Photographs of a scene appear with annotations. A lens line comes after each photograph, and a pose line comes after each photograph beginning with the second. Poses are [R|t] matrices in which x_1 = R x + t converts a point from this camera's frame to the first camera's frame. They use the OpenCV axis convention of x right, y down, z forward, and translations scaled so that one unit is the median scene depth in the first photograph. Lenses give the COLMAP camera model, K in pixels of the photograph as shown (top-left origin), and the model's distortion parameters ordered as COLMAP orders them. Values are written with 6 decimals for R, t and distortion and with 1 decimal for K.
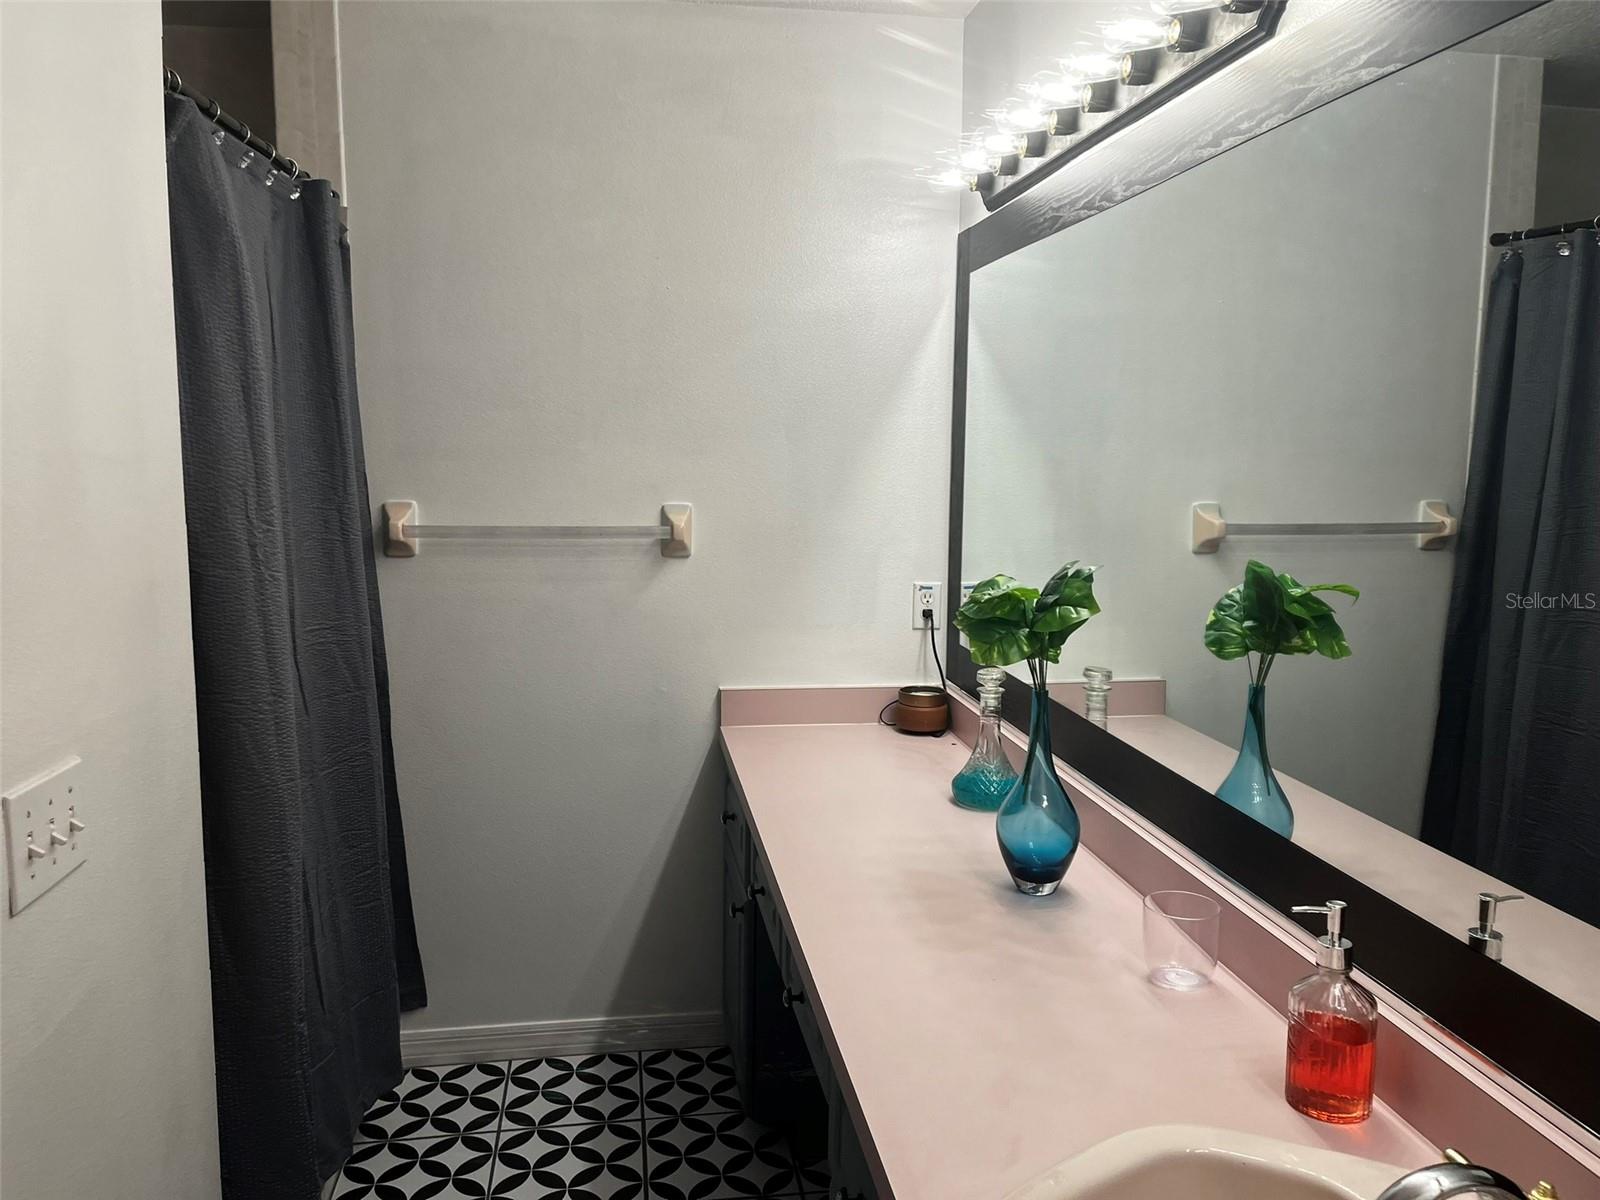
lens RADIAL K [[1201.9, 0, 800.4], [0, 1201.9, 602.8], [0, 0, 1]] dist [0.030585, -0.010253]
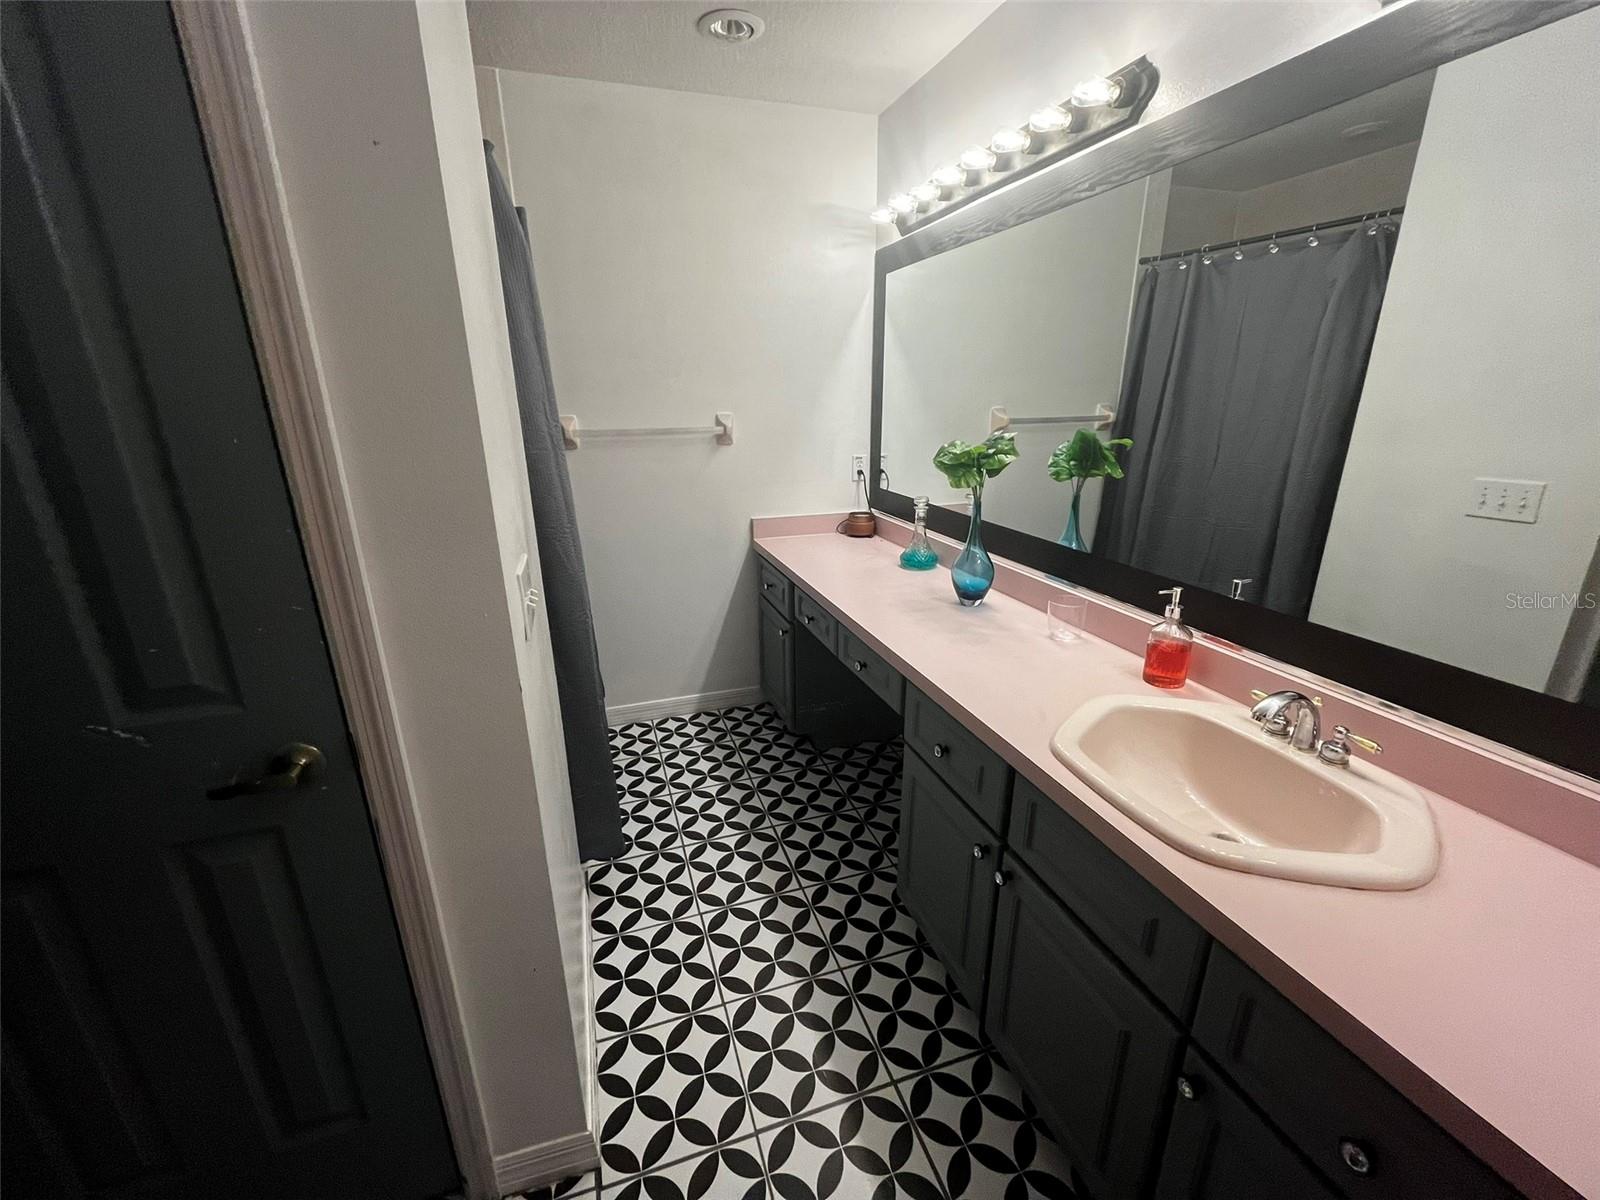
lens RADIAL K [[643.2, 0, 797.8], [0, 643.2, 601.6], [0, 0, 1]] dist [-0.000913, 0.000465]
pose [[0.986164, -0.068978, 0.150741, -0.162779], [0.040156, 0.981638, 0.186480, 0.017425], [-0.160836, -0.177846, 0.970826, 0.014644]]
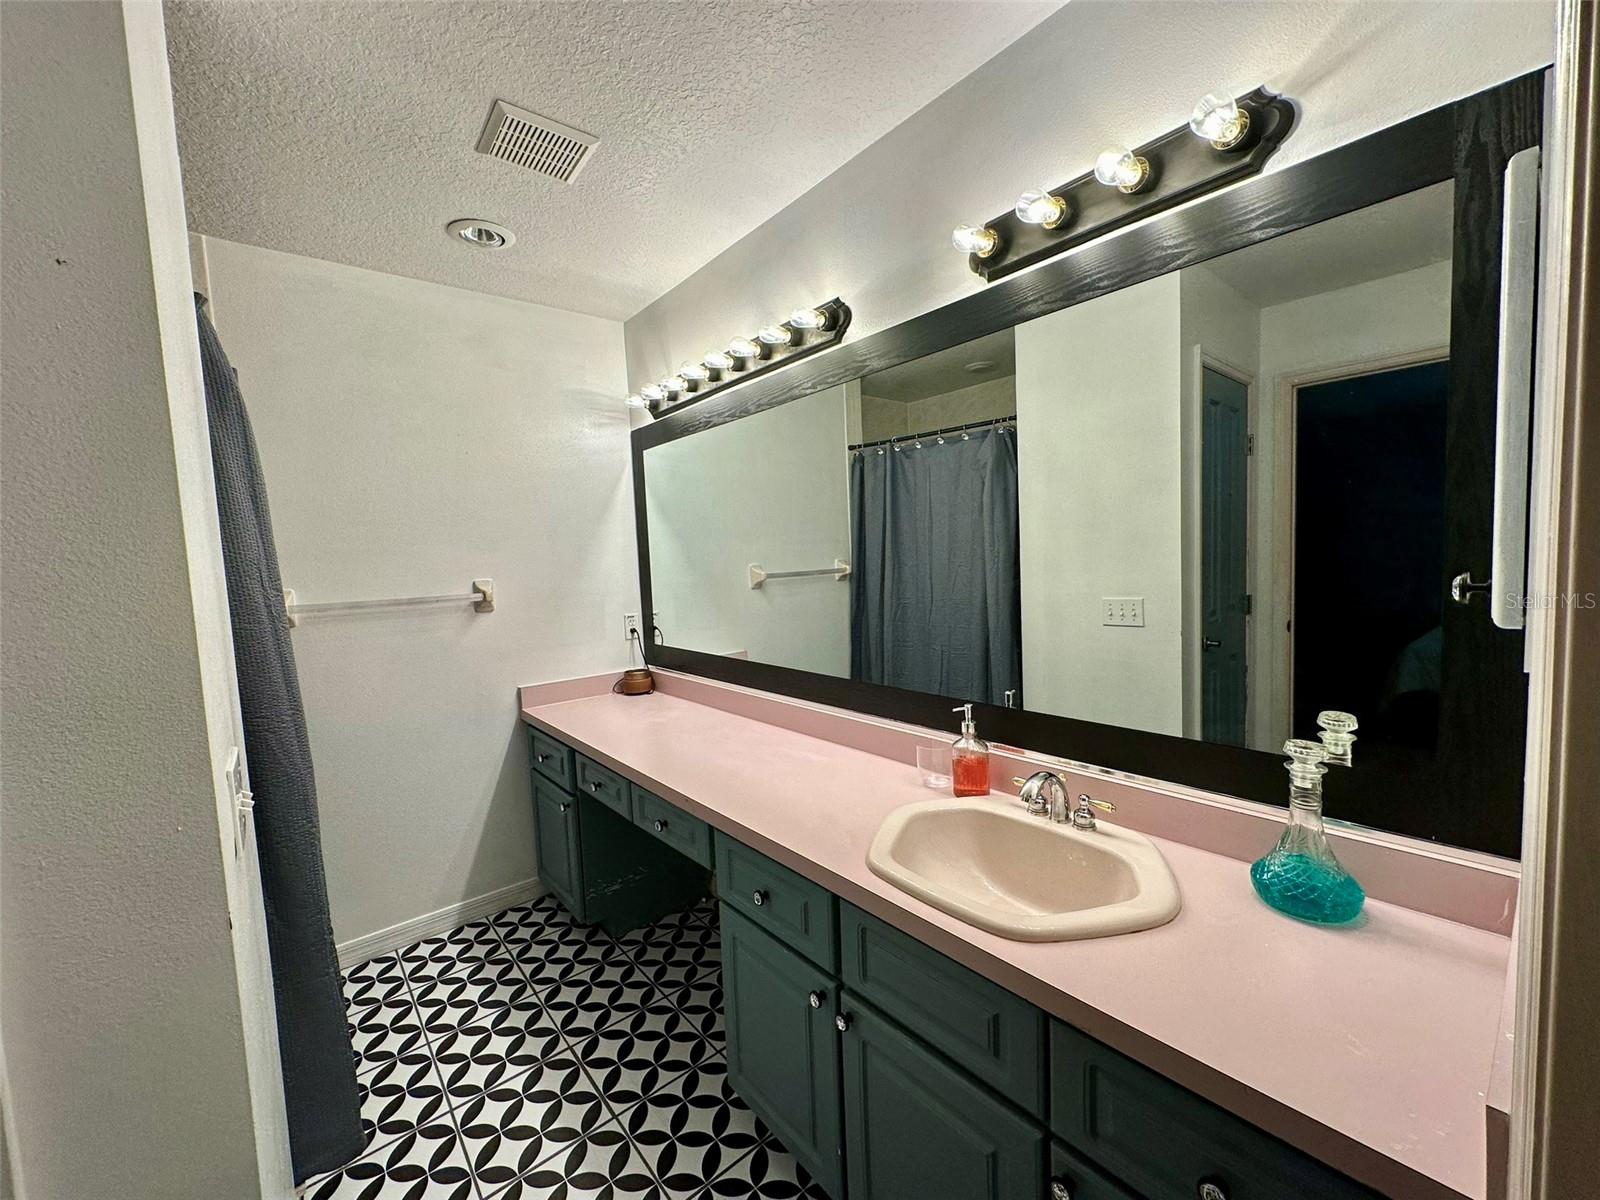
lens RADIAL K [[629.9, 0, 794.5], [0, 629.9, 606.6], [0, 0, 1]] dist [0.002688, -0.001233]
pose [[0.857781, -0.088548, 0.506330, -0.183685], [0.117796, 0.992699, -0.025954, 0.029108], [-0.500335, 0.081907, 0.861949, 0.025934]]
